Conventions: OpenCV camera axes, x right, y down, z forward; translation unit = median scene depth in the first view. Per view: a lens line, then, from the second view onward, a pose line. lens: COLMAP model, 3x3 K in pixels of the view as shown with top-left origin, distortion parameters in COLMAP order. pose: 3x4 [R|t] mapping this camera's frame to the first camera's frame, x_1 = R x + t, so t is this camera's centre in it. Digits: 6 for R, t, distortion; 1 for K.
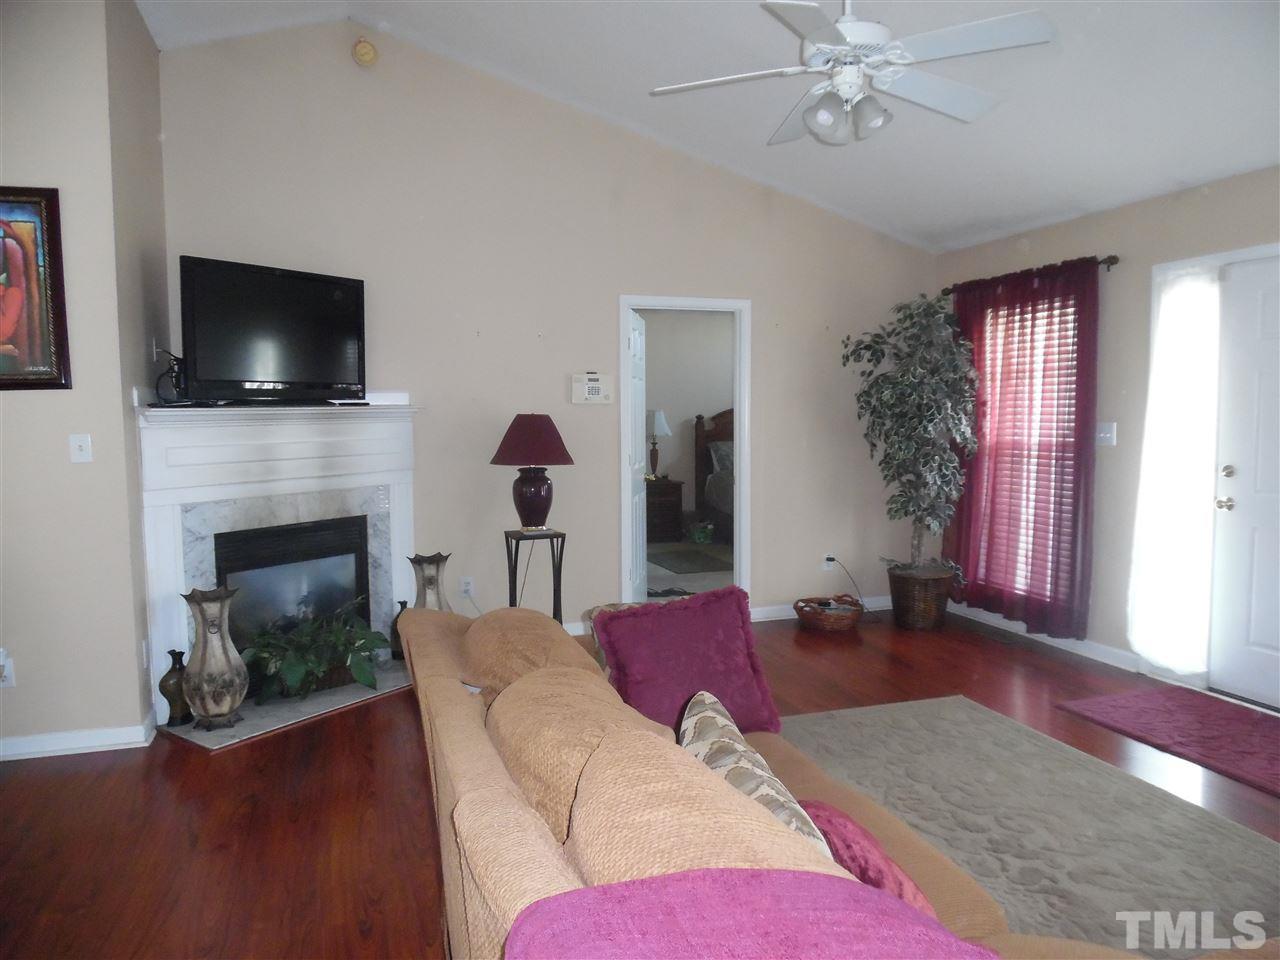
lens RADIAL K [[910.8, 0, 643.8], [0, 910.8, 477.4], [0, 0, 1]] dist [0.004442, -0.004165]
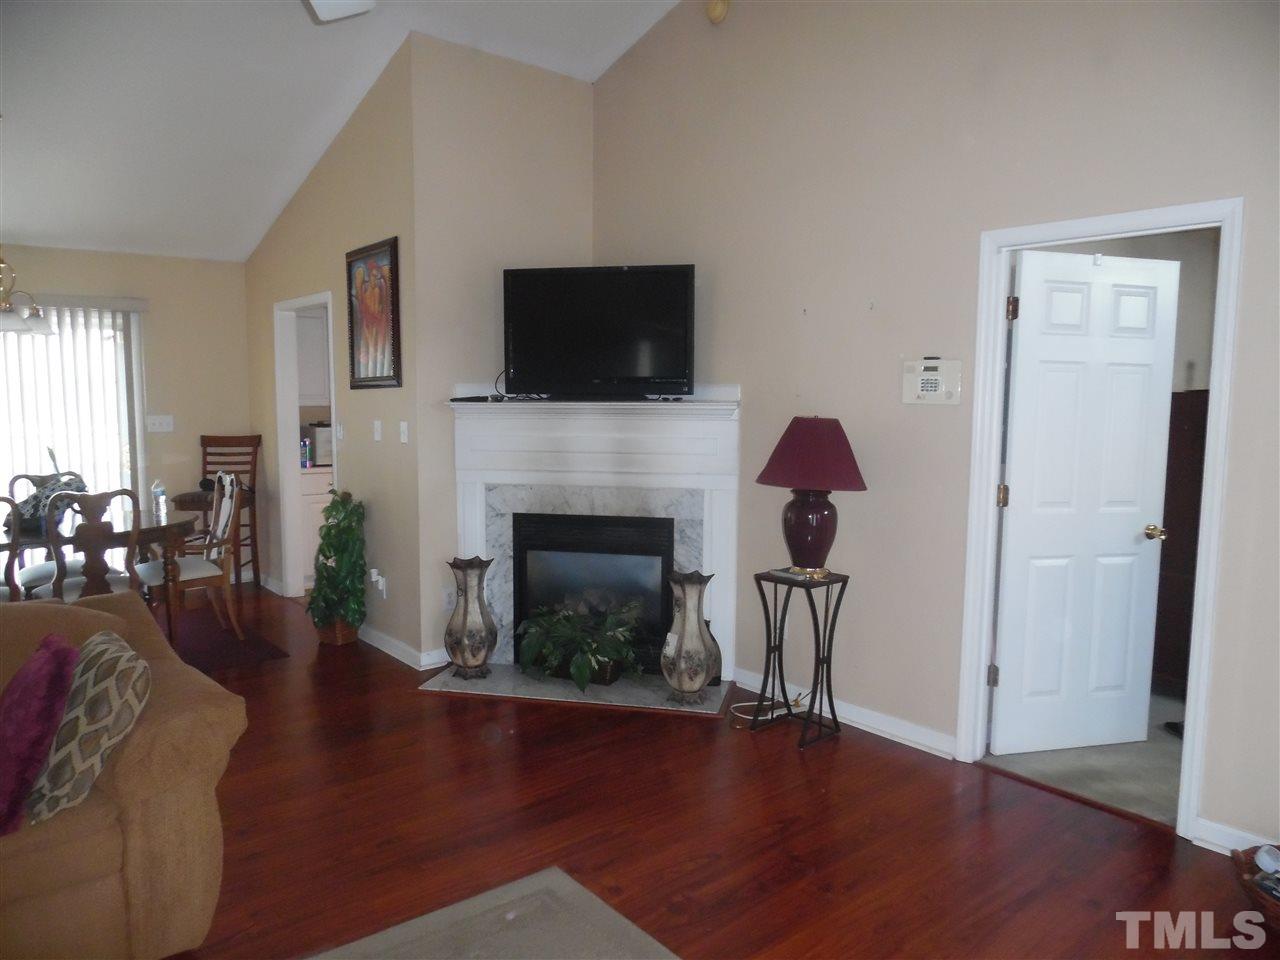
lens RADIAL K [[910.8, 0, 643.8], [0, 910.8, 477.4], [0, 0, 1]] dist [0.004442, -0.004165]
pose [[0.365213, 0.101159, -0.925412, 0.566311], [-0.074771, 0.994054, 0.079155, -0.075077], [0.927917, 0.040285, 0.370605, 0.648335]]
